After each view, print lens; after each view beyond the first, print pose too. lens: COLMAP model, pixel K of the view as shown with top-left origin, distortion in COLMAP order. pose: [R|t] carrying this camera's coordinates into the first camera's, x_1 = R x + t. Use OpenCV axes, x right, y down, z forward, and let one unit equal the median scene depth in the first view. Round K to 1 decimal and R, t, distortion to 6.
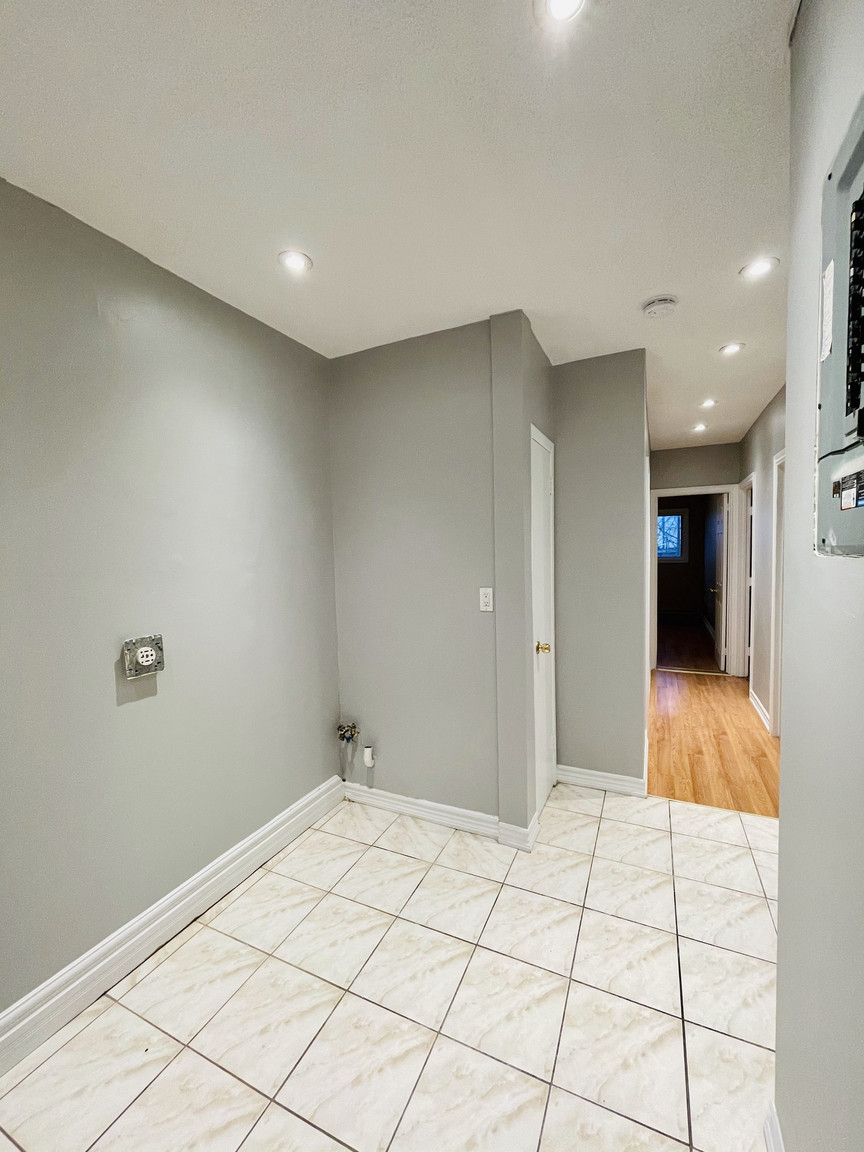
lens RADIAL K [[463.0, 0, 439.7], [0, 463.0, 574.5], [0, 0, 1]] dist [0.001028, -0.005496]
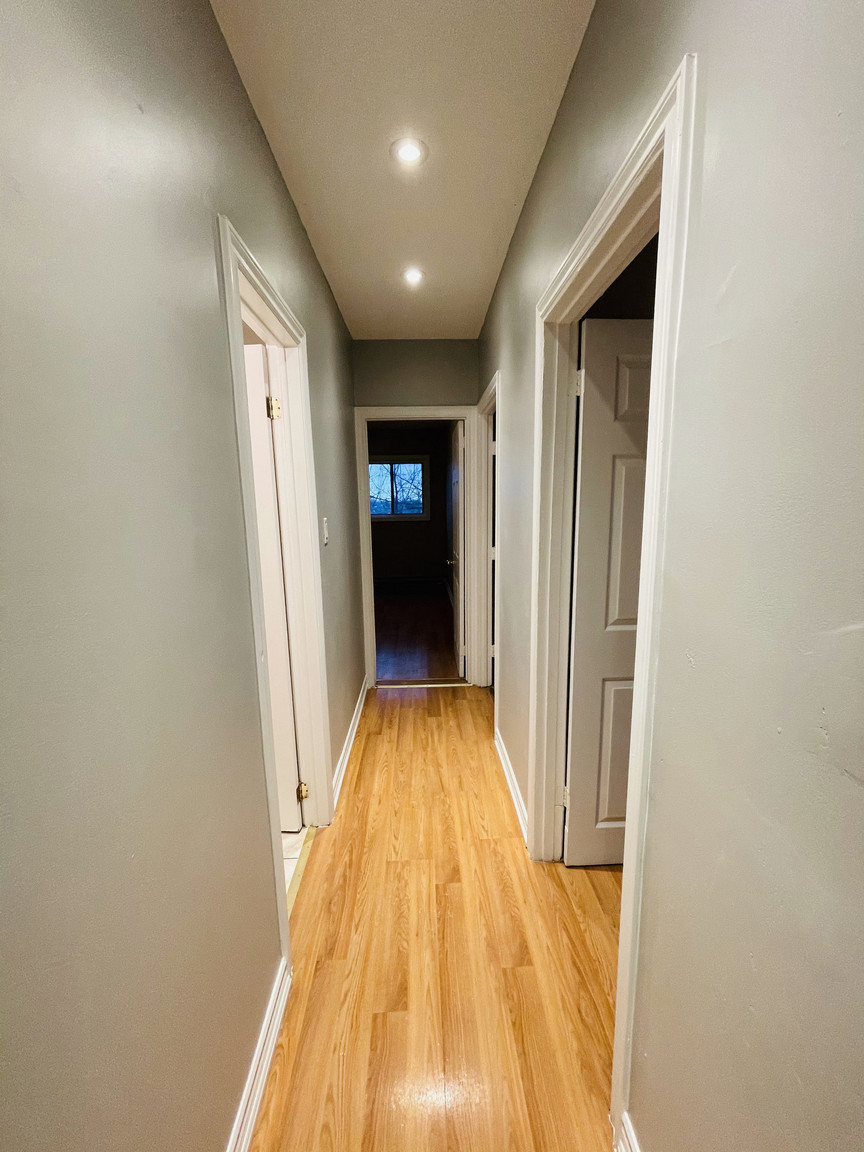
lens RADIAL K [[468.5, 0, 437.6], [0, 468.5, 573.8], [0, 0, 1]] dist [-0.014795, 0.010413]
pose [[0.887032, -0.065038, 0.457104, 0.337489], [0.021447, 0.994764, 0.099919, -0.030585], [-0.461209, -0.078828, 0.883783, 0.510547]]
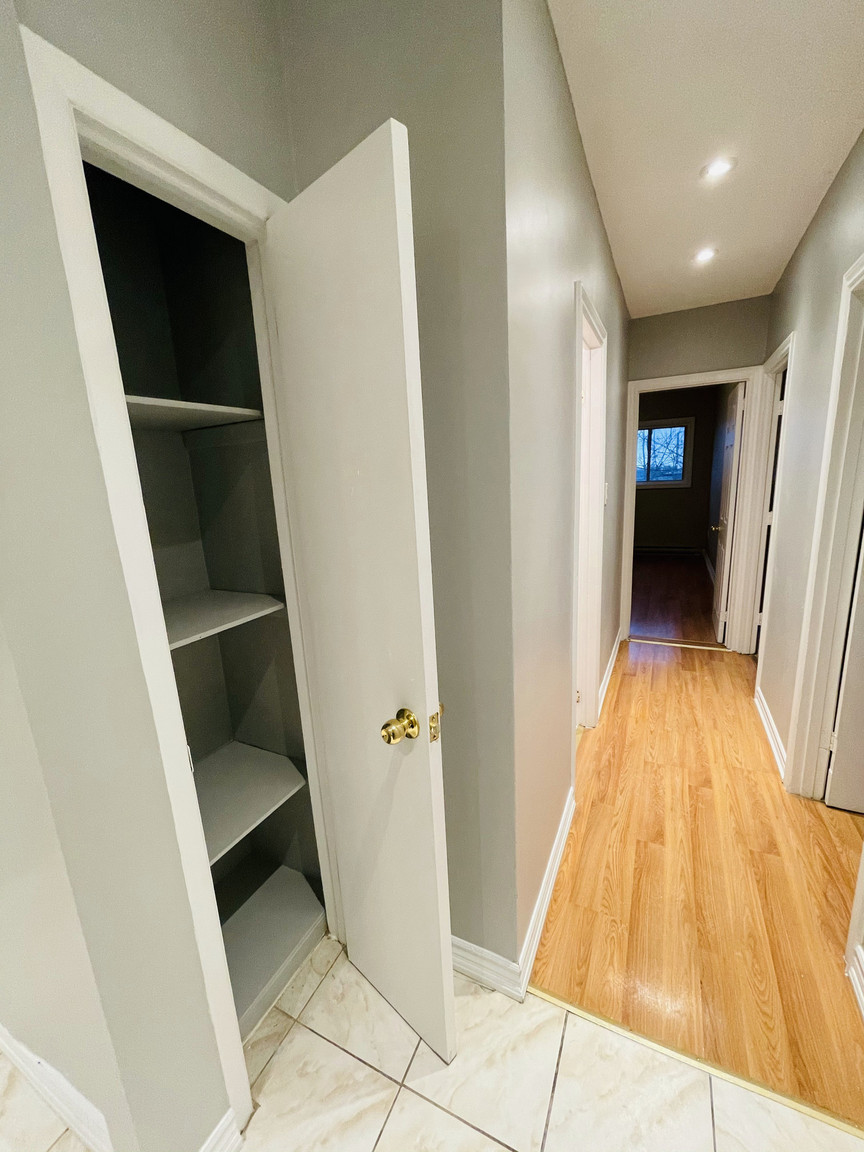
lens RADIAL K [[468.5, 0, 437.6], [0, 468.5, 573.8], [0, 0, 1]] dist [-0.014795, 0.010413]
pose [[0.999598, -0.021483, -0.018526, 0.245891], [0.024029, 0.988328, 0.150433, -0.022155], [0.015078, -0.150817, 0.988447, 0.381381]]
